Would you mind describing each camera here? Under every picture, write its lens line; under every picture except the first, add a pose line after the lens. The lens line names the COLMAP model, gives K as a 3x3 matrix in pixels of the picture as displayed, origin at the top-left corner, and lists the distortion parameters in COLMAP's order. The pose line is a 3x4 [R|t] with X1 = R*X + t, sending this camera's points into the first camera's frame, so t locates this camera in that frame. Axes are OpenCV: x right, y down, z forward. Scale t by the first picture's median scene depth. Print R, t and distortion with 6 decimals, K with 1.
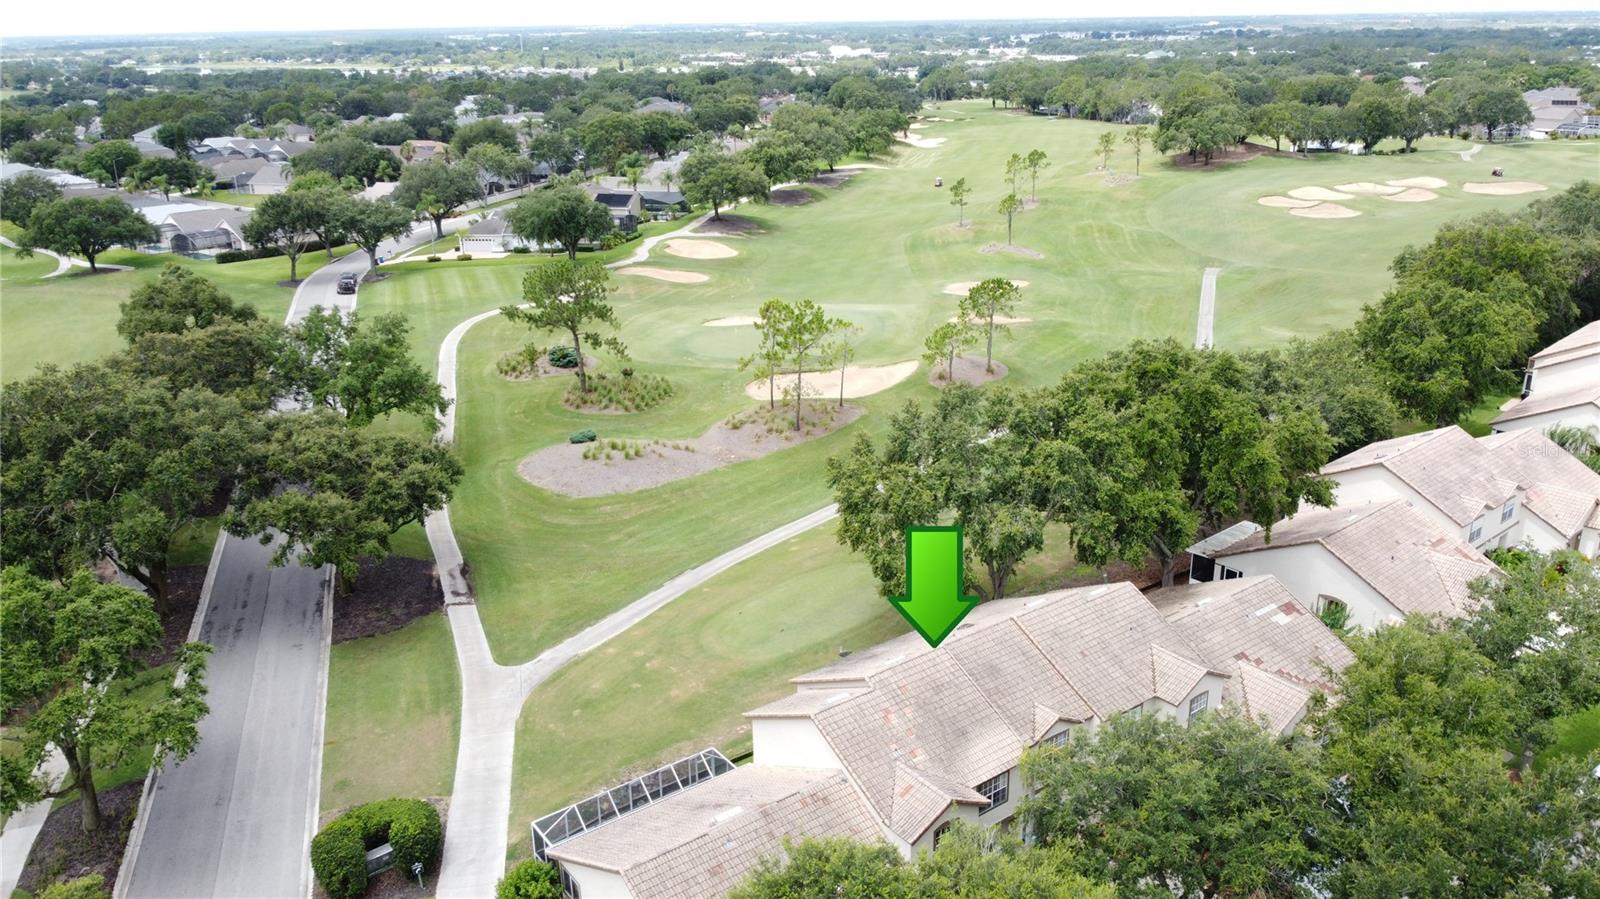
lens RADIAL K [[1235.3, 0, 800.0], [0, 1235.3, 449.5], [0, 0, 1]] dist [0.005137, -0.001251]
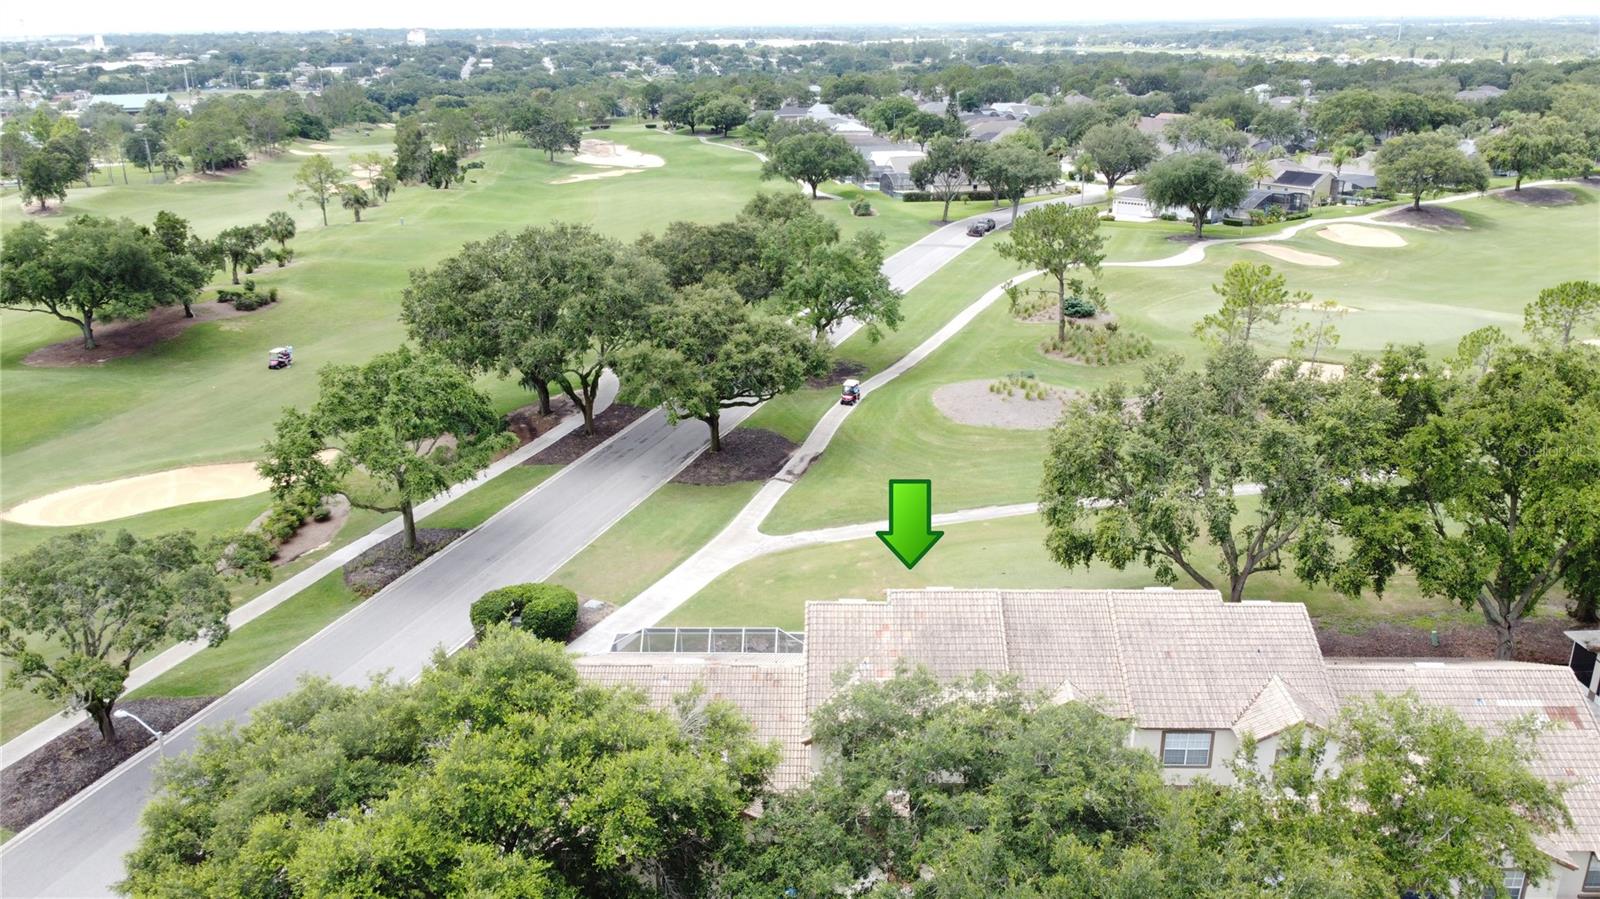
lens RADIAL K [[1235.3, 0, 800.0], [0, 1235.3, 449.5], [0, 0, 1]] dist [0.005137, -0.001251]
pose [[0.784822, 0.210295, -0.582949, 0.137142], [-0.206630, 0.975634, 0.073769, 0.005312], [0.584259, 0.062559, 0.809153, 0.044803]]
